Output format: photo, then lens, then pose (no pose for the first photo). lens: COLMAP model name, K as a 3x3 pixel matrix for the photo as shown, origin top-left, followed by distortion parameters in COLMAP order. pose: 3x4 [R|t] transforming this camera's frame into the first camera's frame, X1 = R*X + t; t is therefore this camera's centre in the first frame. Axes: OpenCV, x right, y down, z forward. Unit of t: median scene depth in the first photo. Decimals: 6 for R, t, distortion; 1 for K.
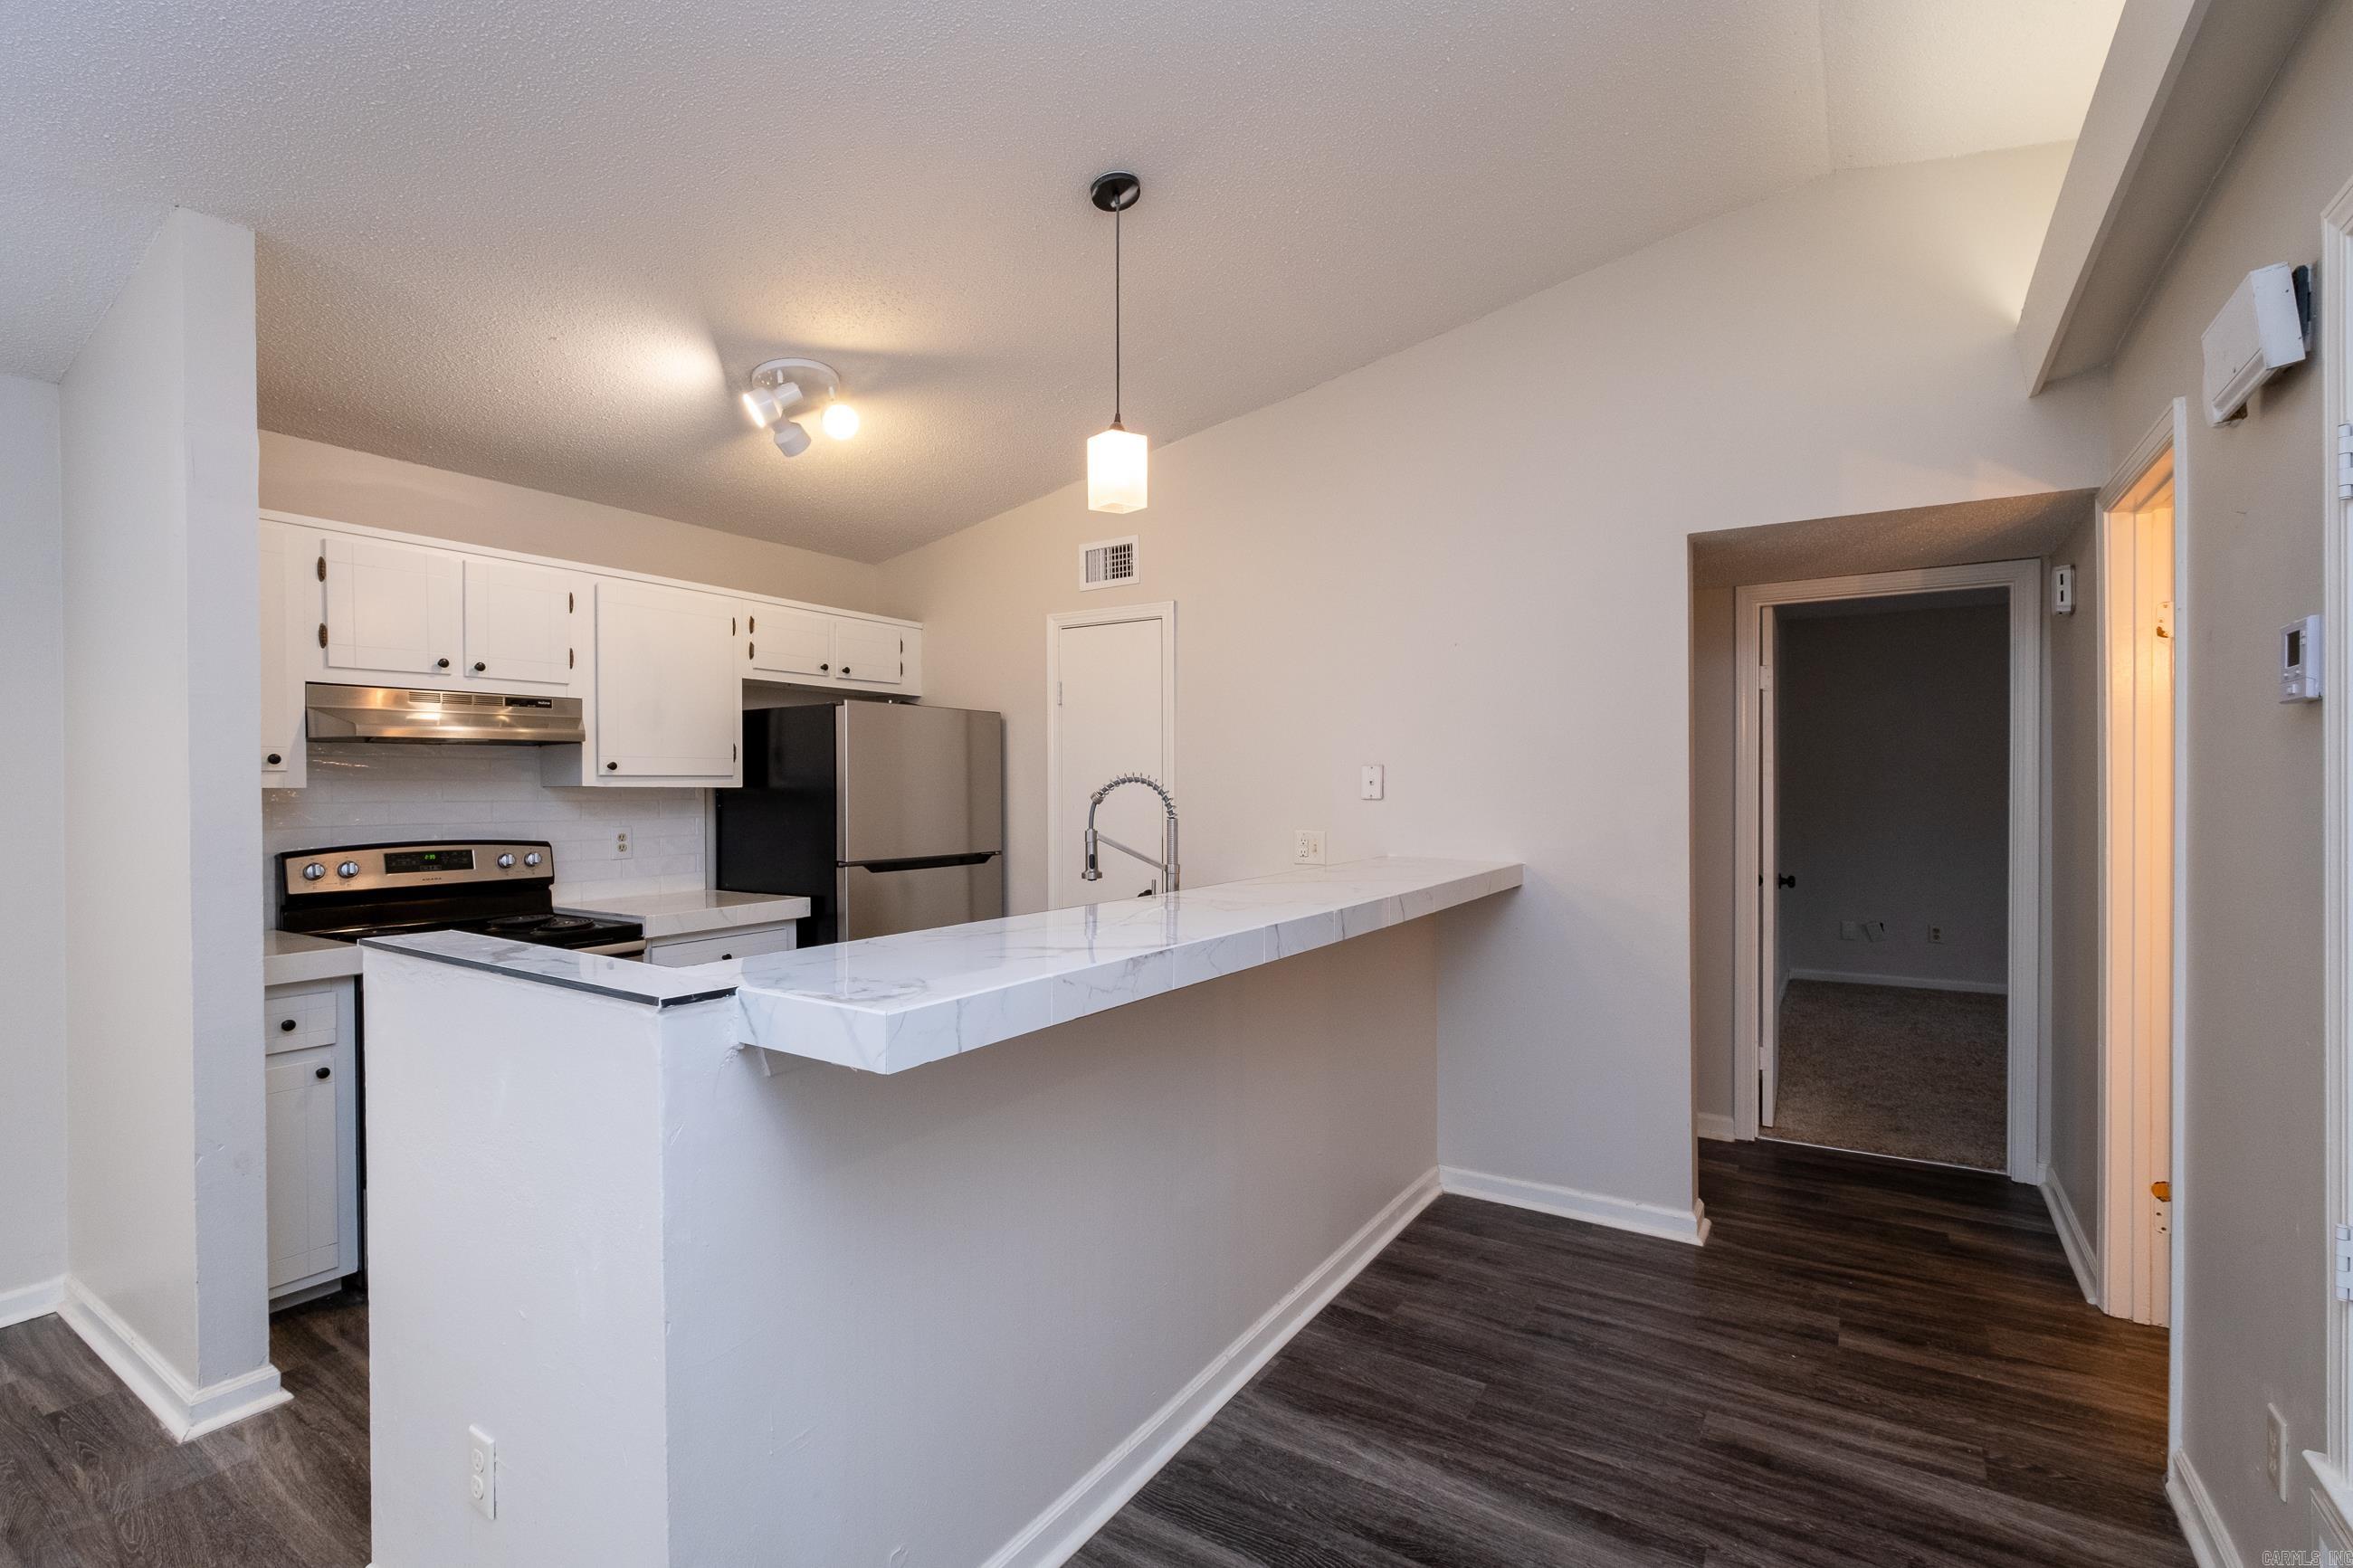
lens RADIAL K [[1040.3, 0, 1171.7], [0, 1040.3, 791.3], [0, 0, 1]] dist [-0.000253, -0.000048]
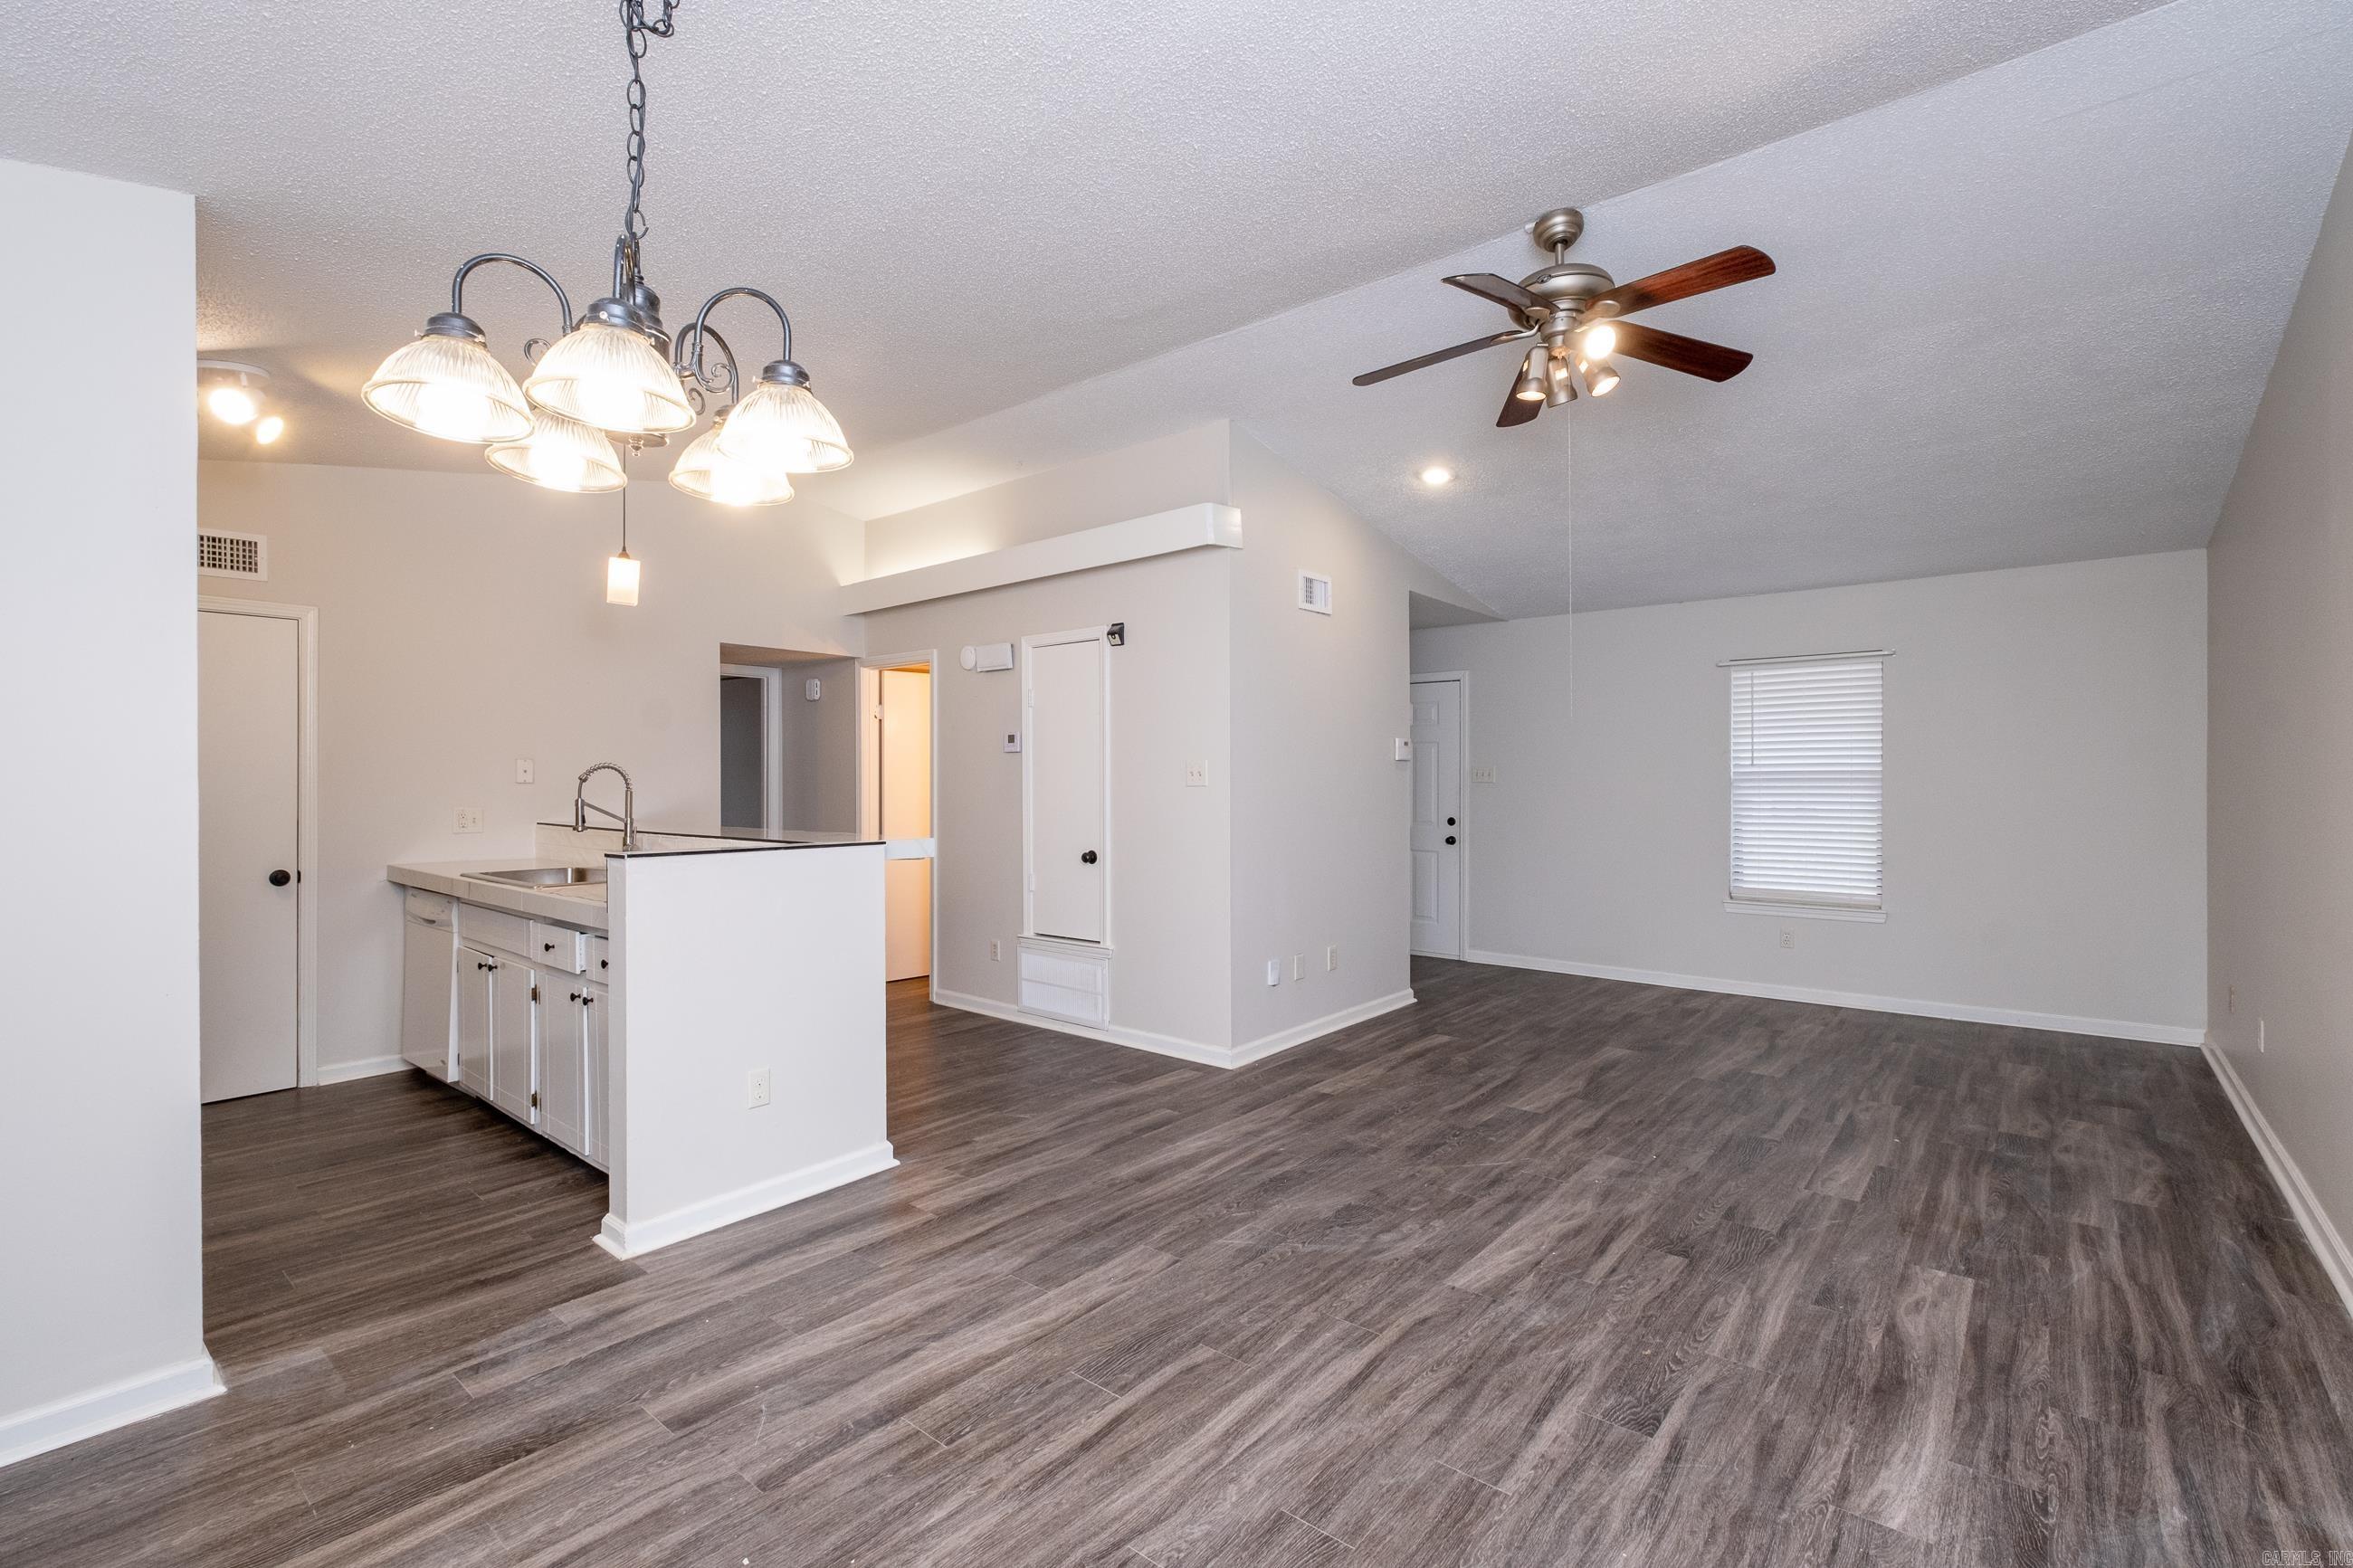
lens RADIAL K [[1006.4, 0, 1154.3], [0, 1006.4, 765.7], [0, 0, 1]] dist [-0.000972, -0.000813]
pose [[0.138692, 0.015699, 0.990211, -1.101803], [0.008748, 0.999816, -0.017077, 0.016442], [-0.990297, 0.011031, 0.138529, -0.038344]]
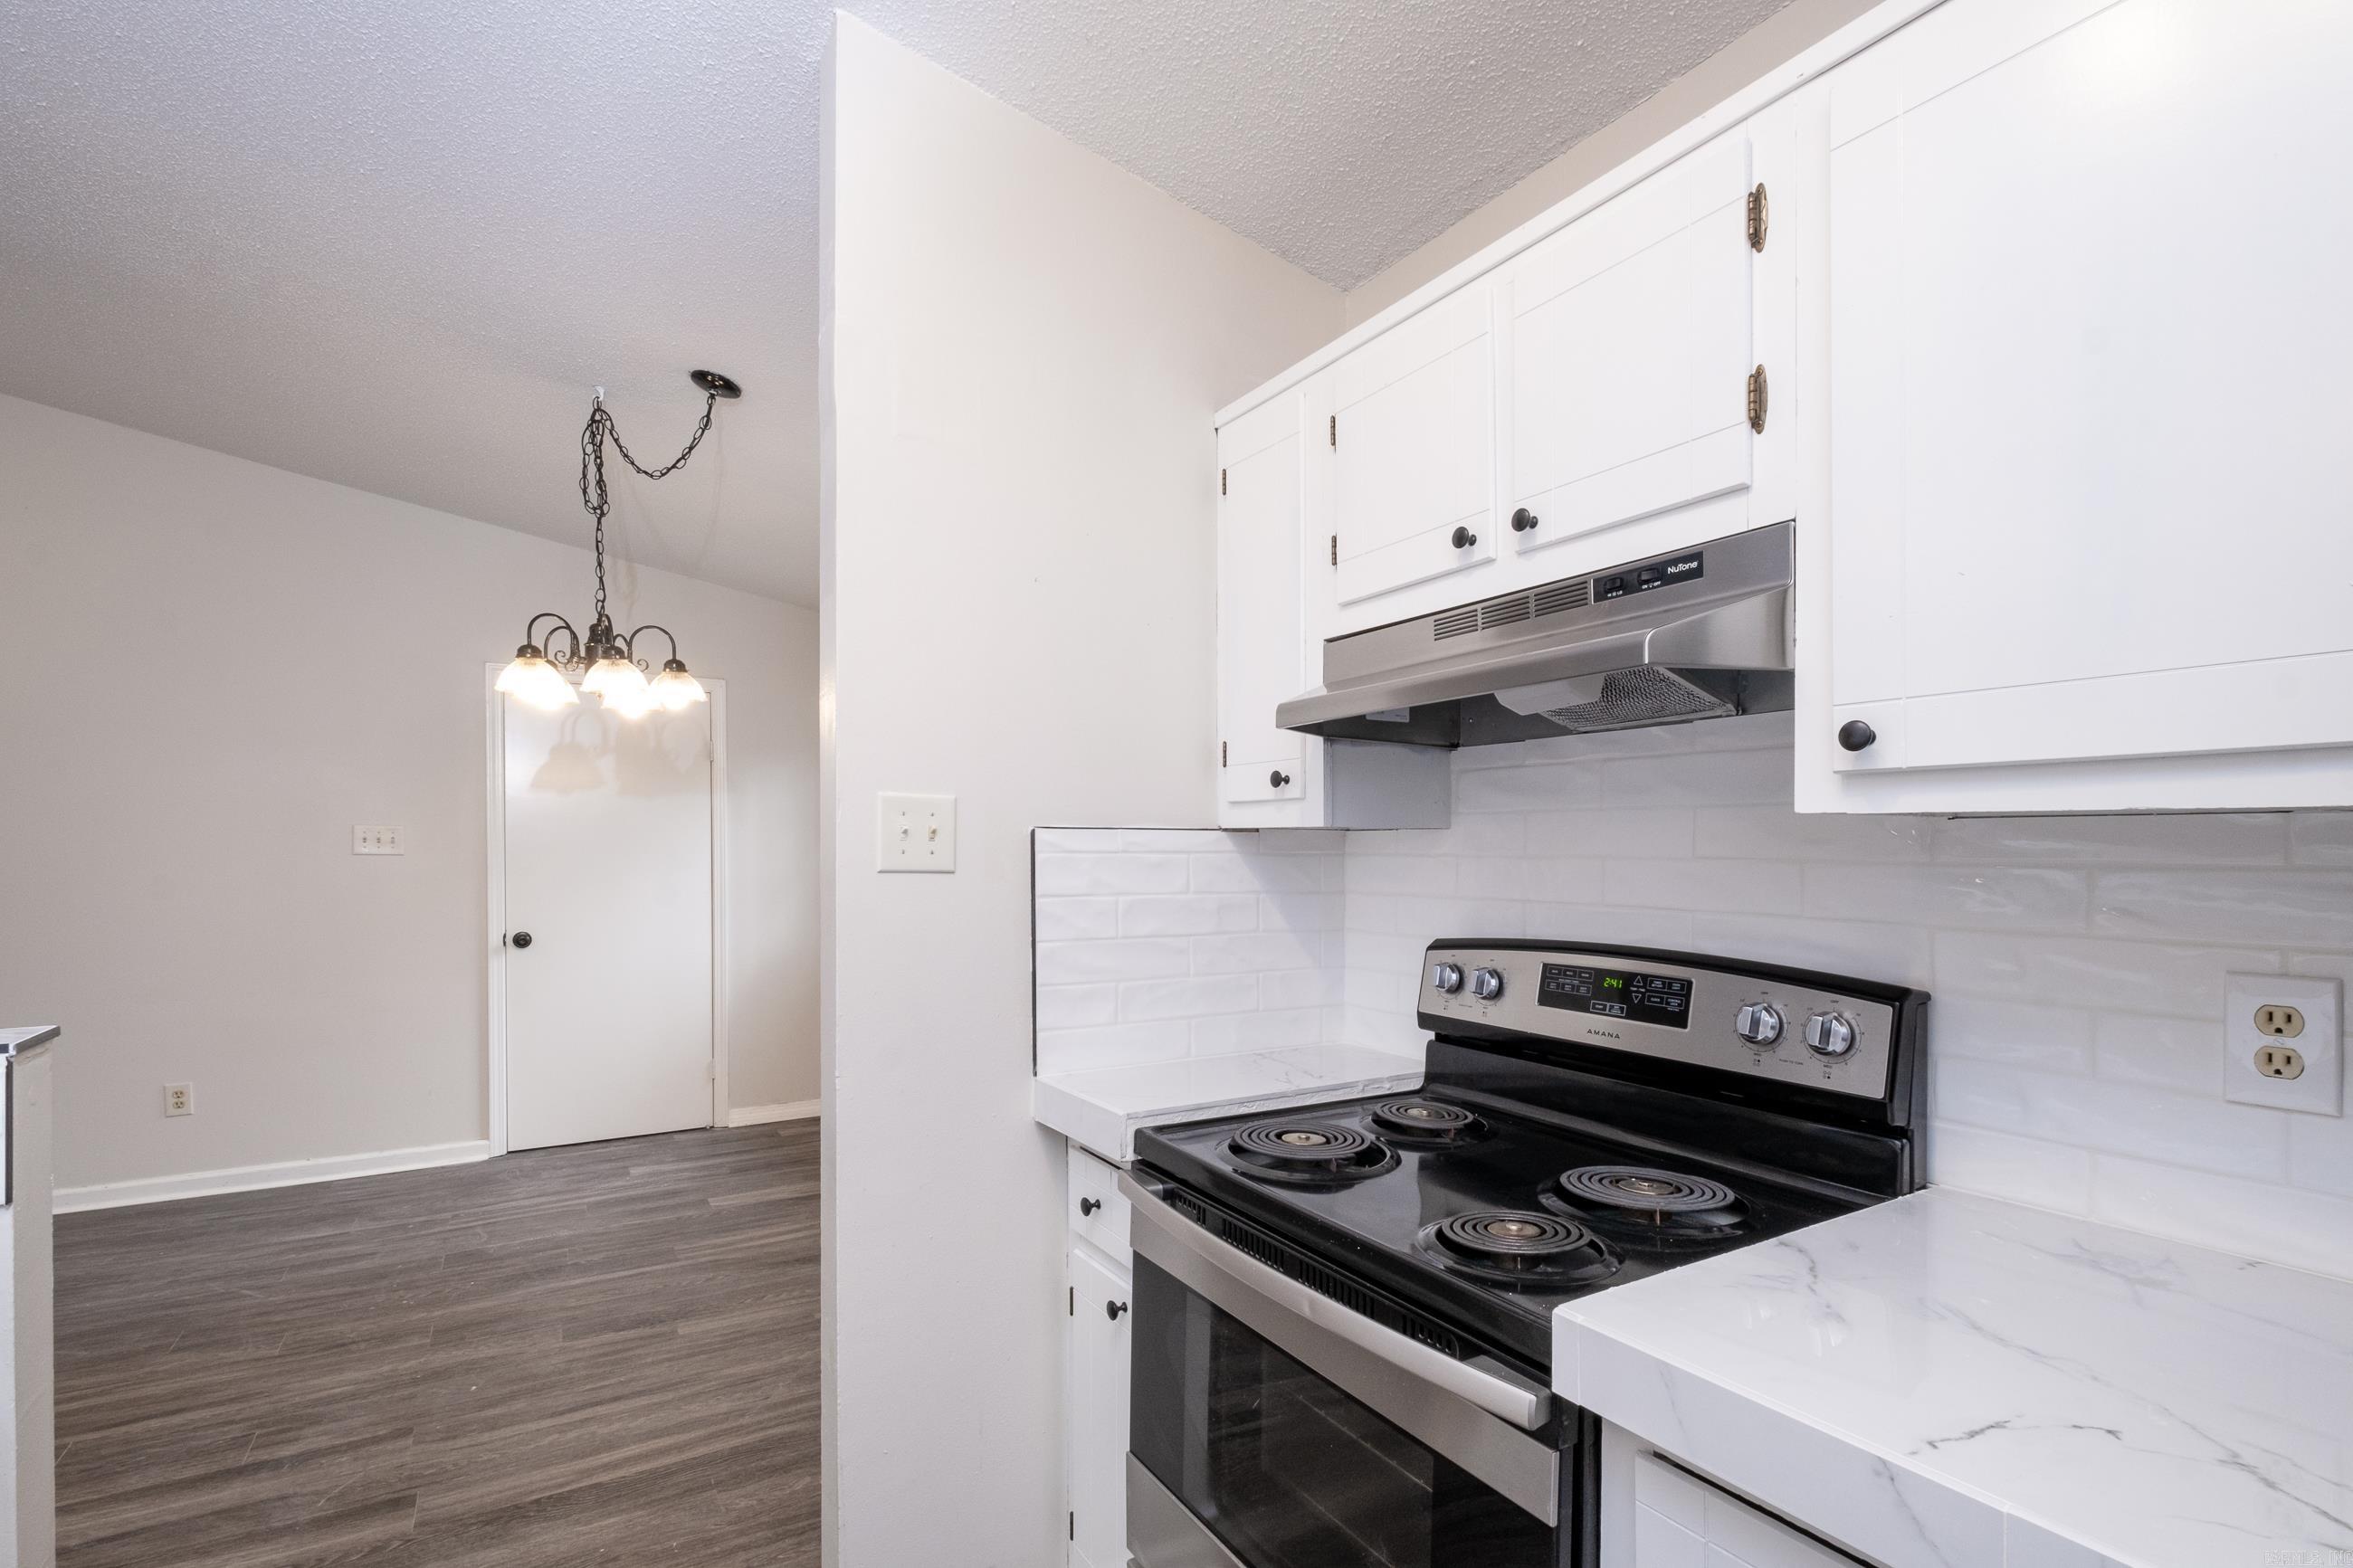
lens RADIAL K [[1118.0, 0, 1221.9], [0, 1118.0, 850.5], [0, 0, 1]] dist [-0.002693, -0.000026]
pose [[-0.431674, 0.006188, -0.902008, -0.206225], [-0.007704, 0.999915, 0.010547, 0.003725], [0.901997, 0.011502, -0.431590, 0.988876]]
